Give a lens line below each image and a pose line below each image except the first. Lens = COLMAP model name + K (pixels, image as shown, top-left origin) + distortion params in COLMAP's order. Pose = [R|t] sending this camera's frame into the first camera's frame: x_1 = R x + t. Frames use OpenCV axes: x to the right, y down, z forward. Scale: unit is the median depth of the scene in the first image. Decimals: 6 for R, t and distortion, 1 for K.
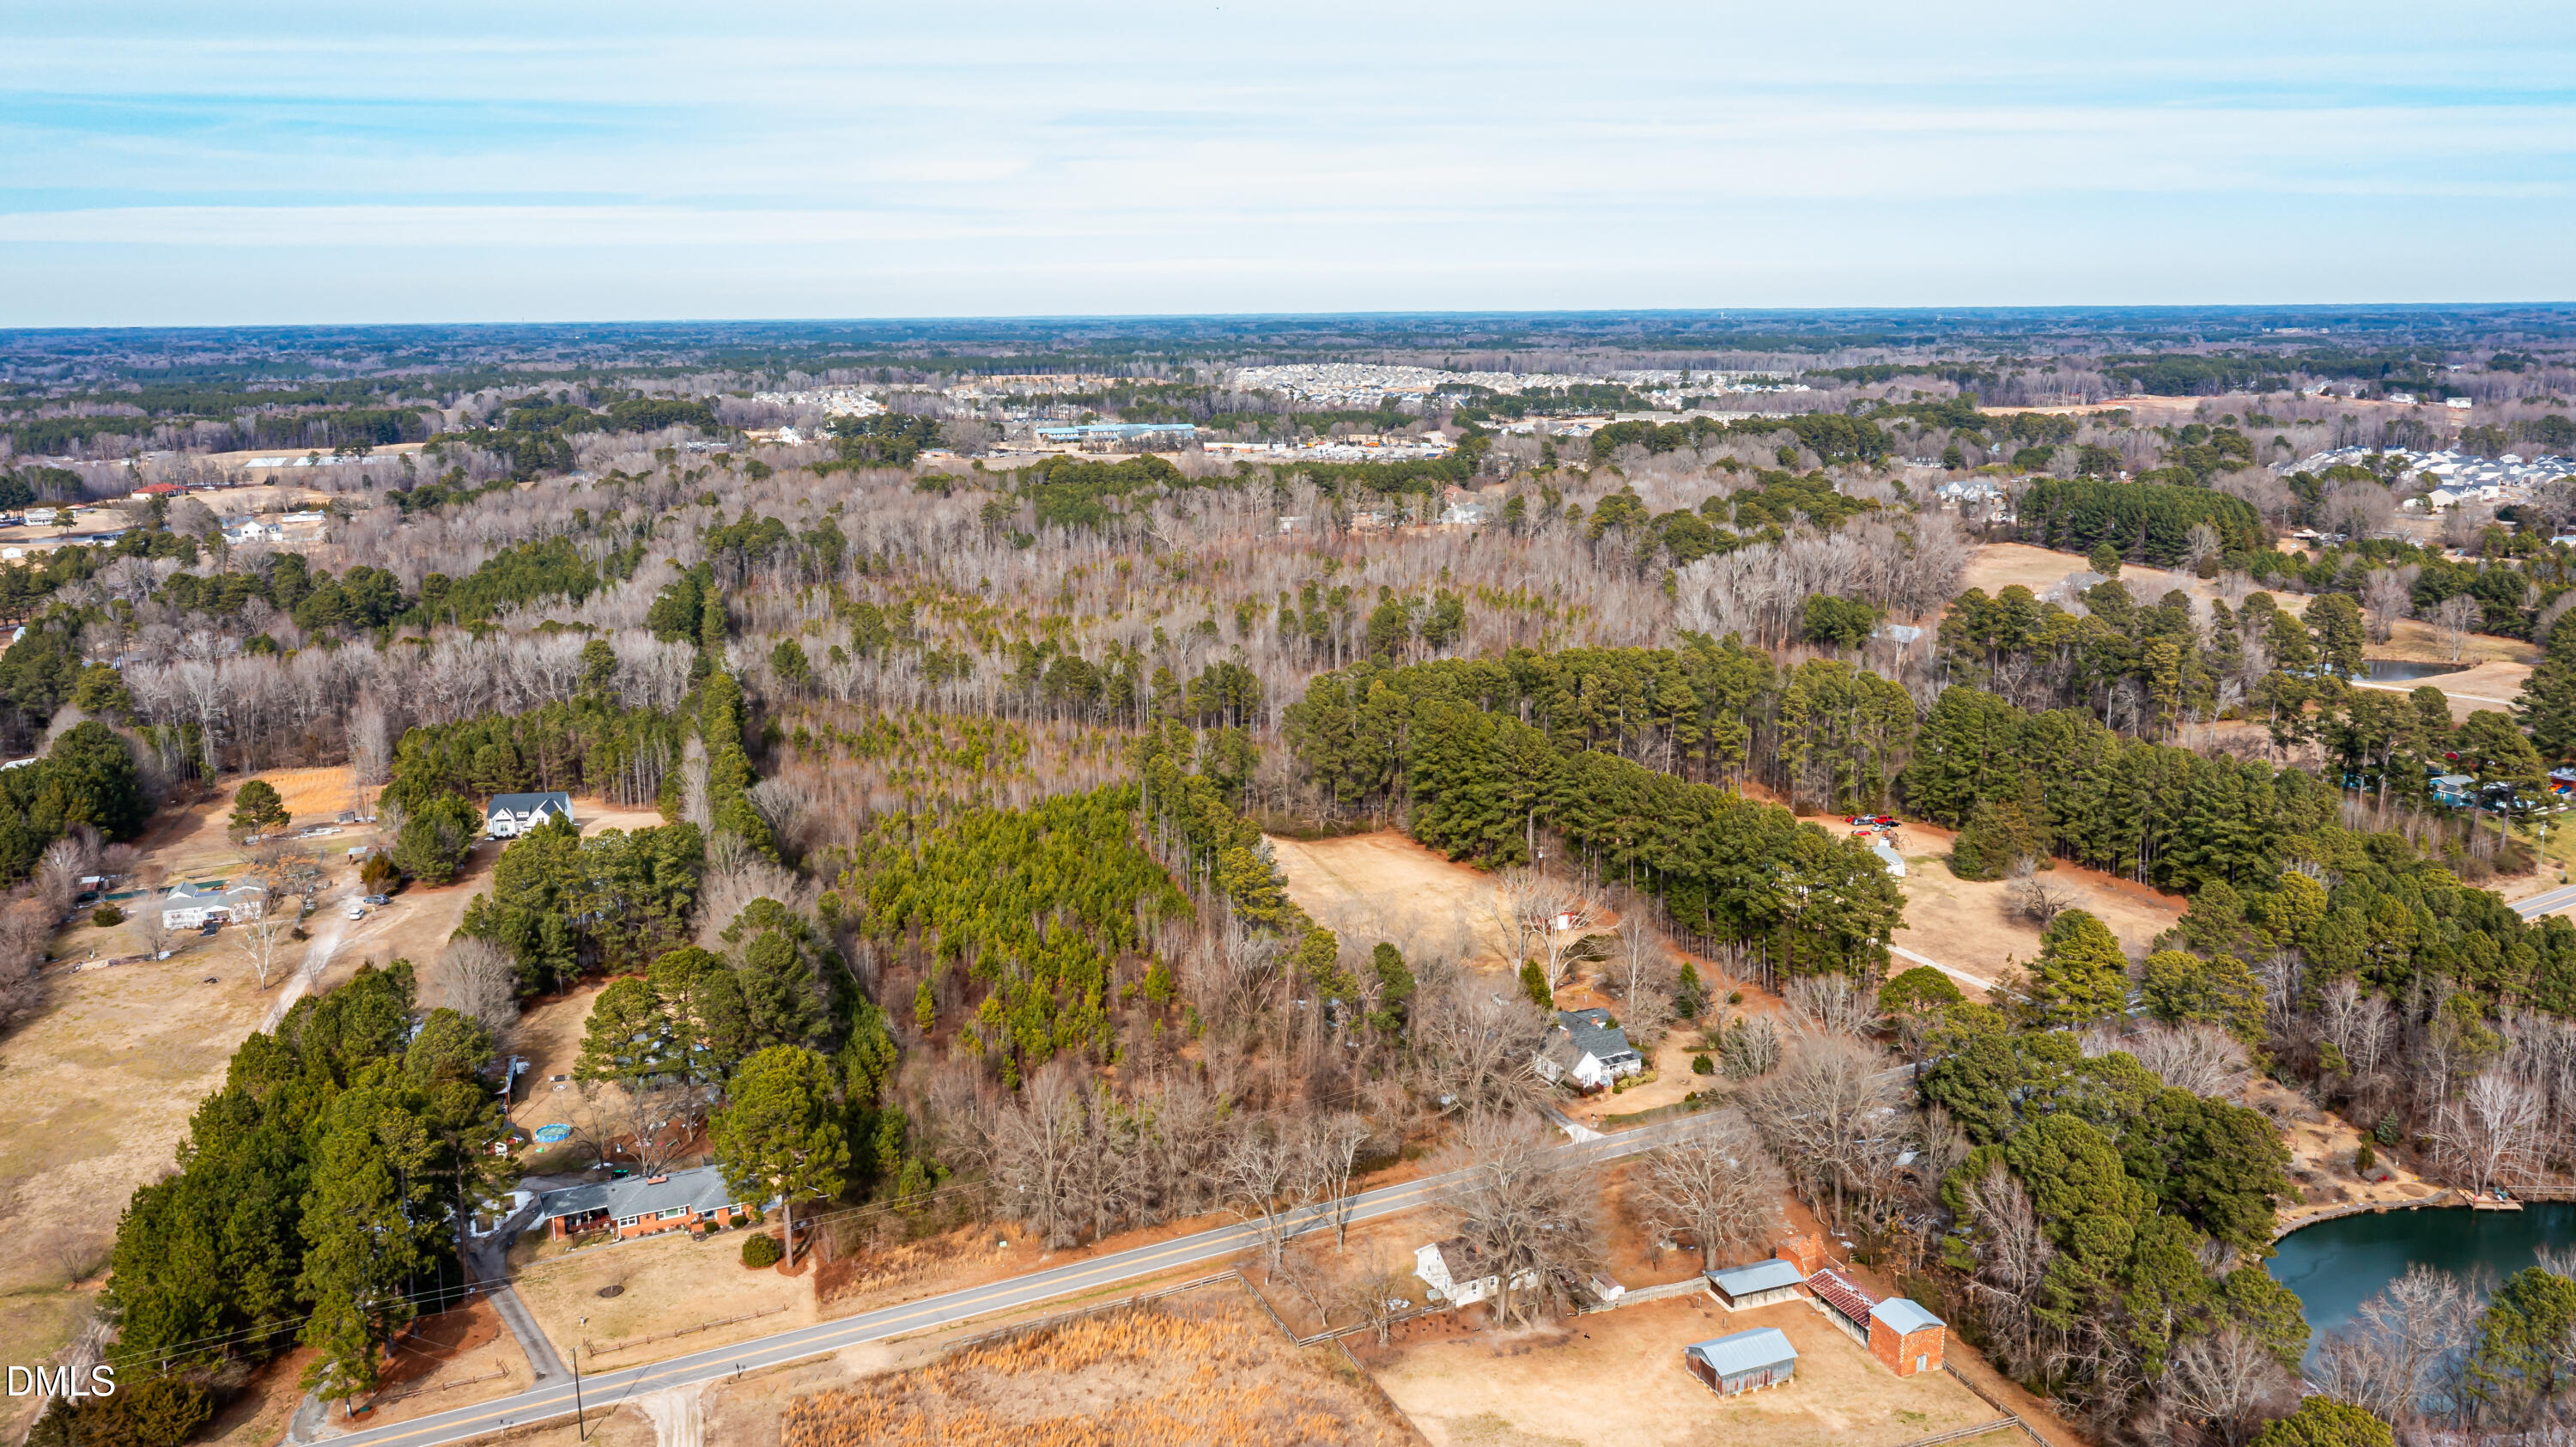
lens RADIAL K [[2089.3, 0, 1291.5], [0, 2089.3, 723.3], [0, 0, 1]] dist [-0.014639, 0.011896]
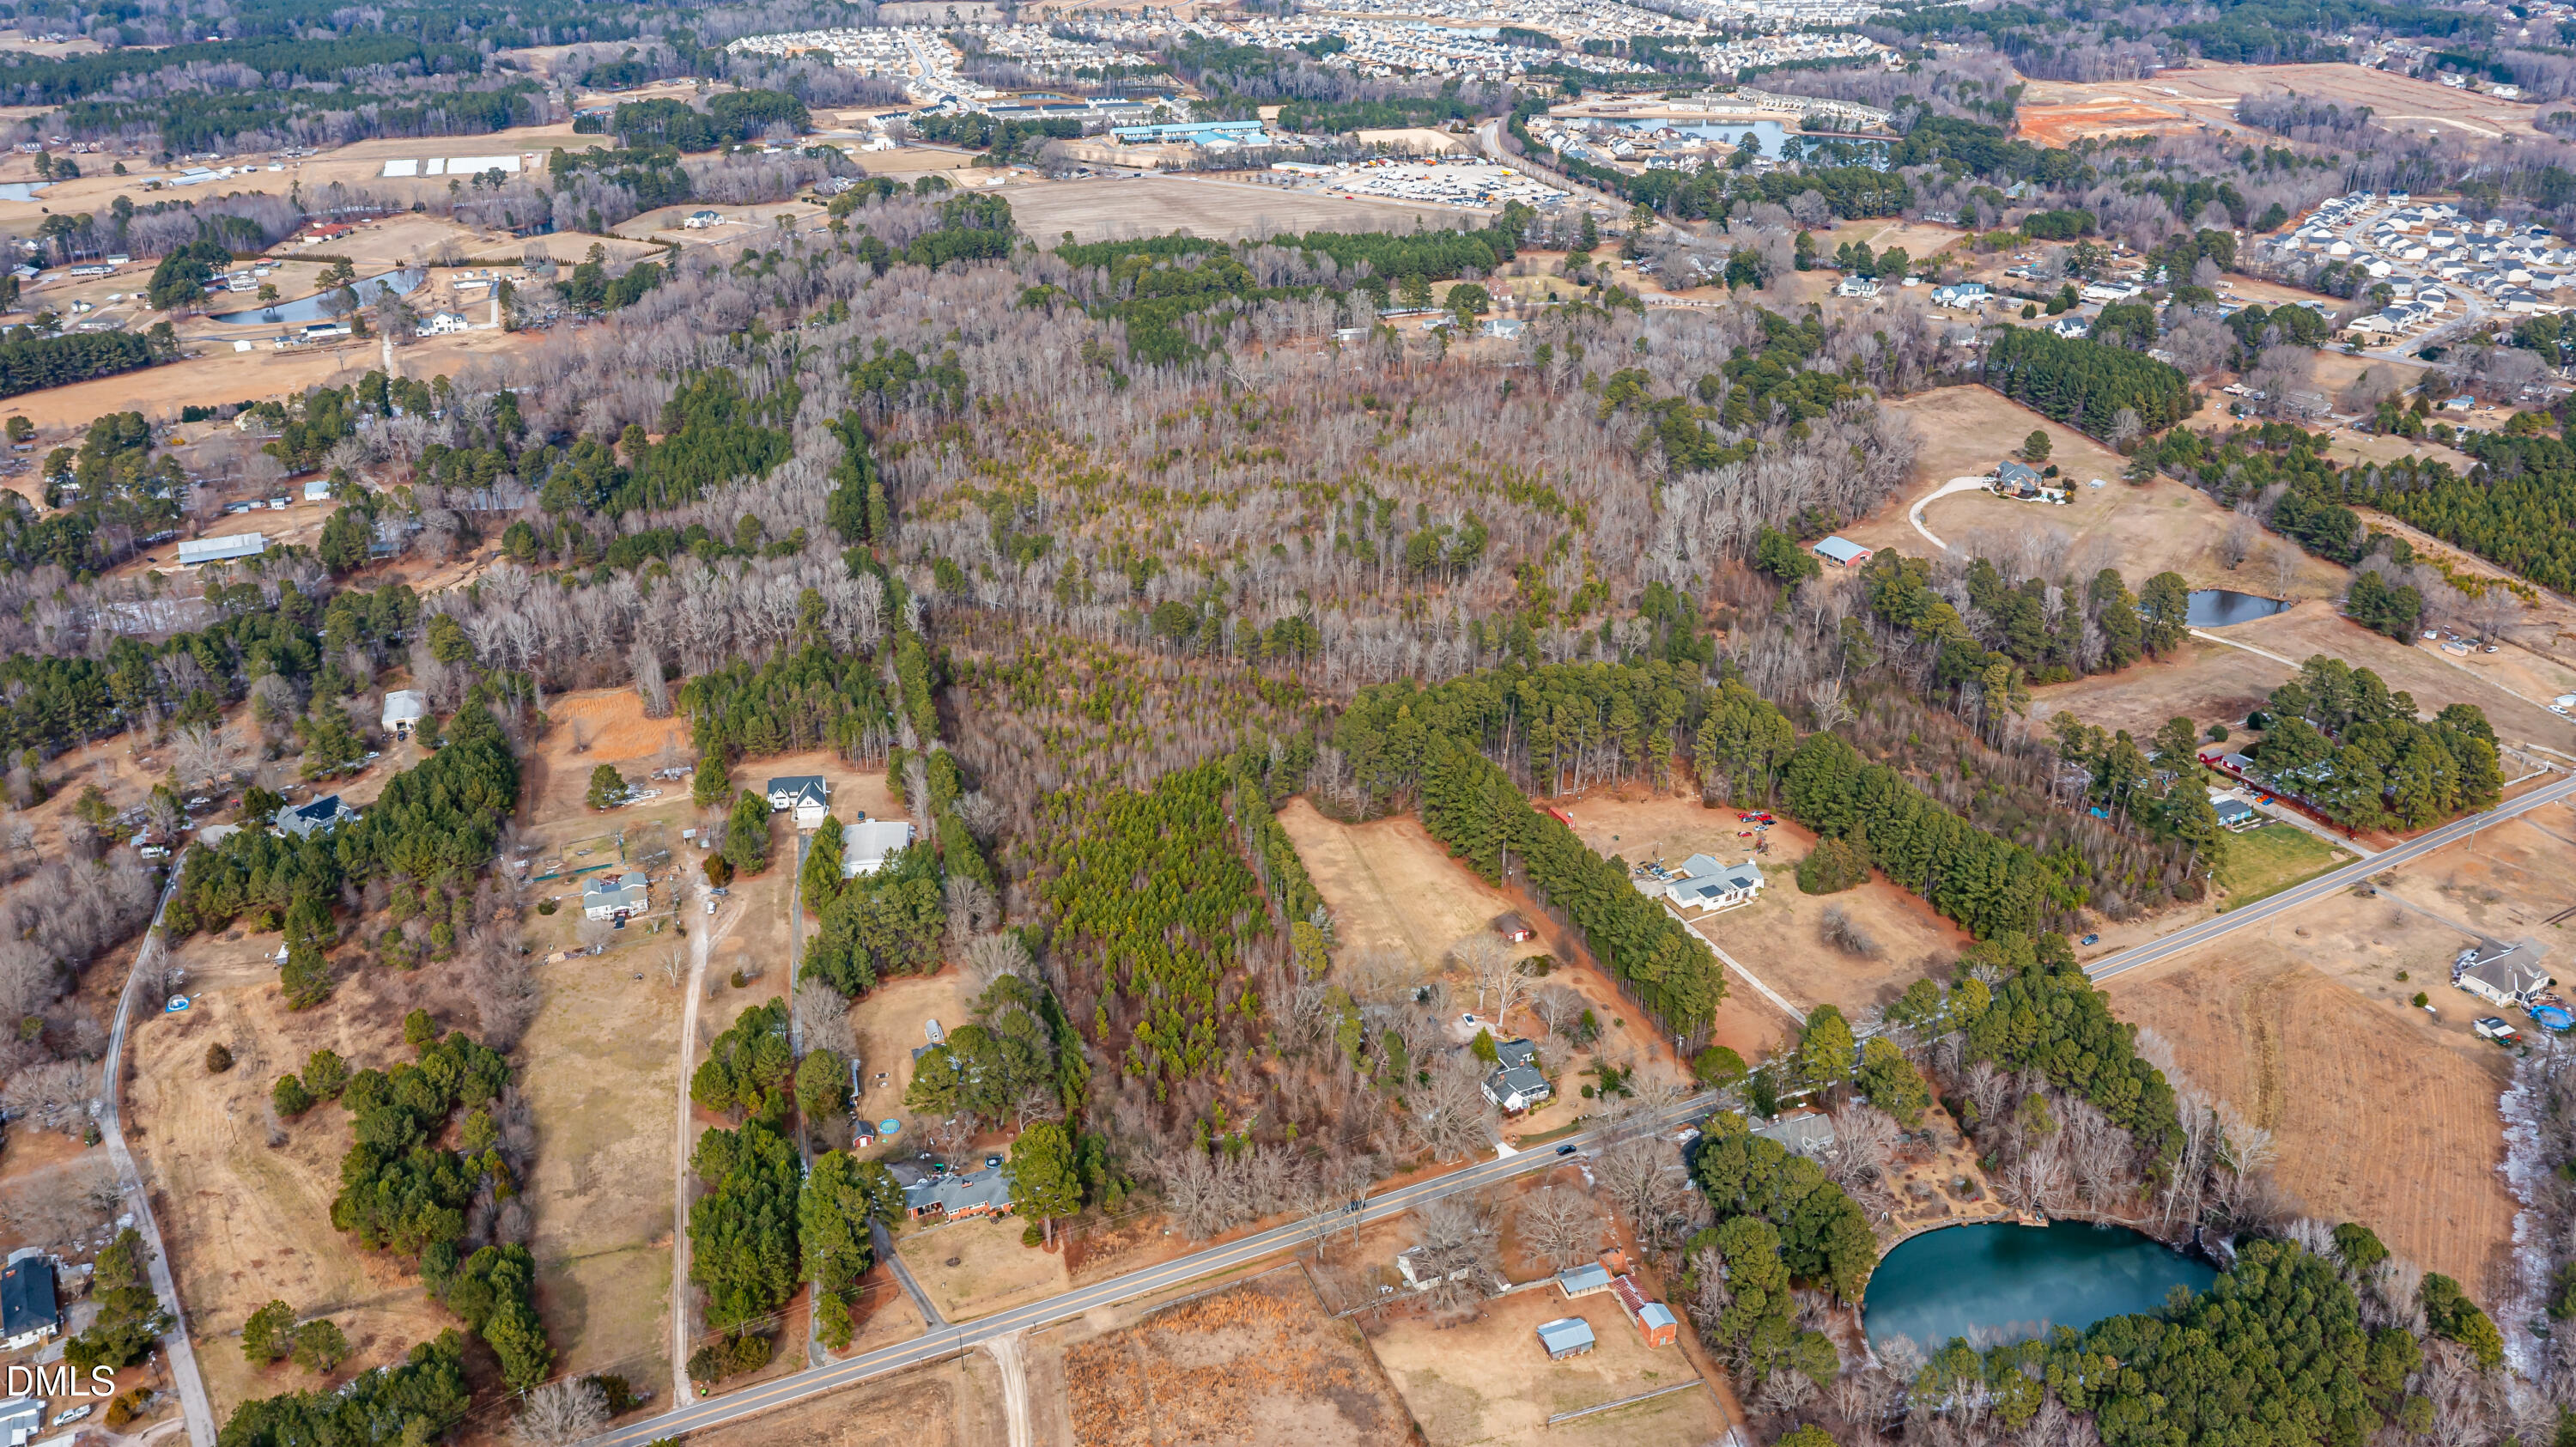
lens RADIAL K [[2089.3, 0, 1283.8], [0, 2089.3, 723.5], [0, 0, 1]] dist [-0.014639, 0.011896]
pose [[0.999388, 0.019001, -0.029371, 0.004118], [-0.012120, 0.975698, 0.218782, -0.480231], [0.032814, -0.218292, 0.975332, -0.540267]]
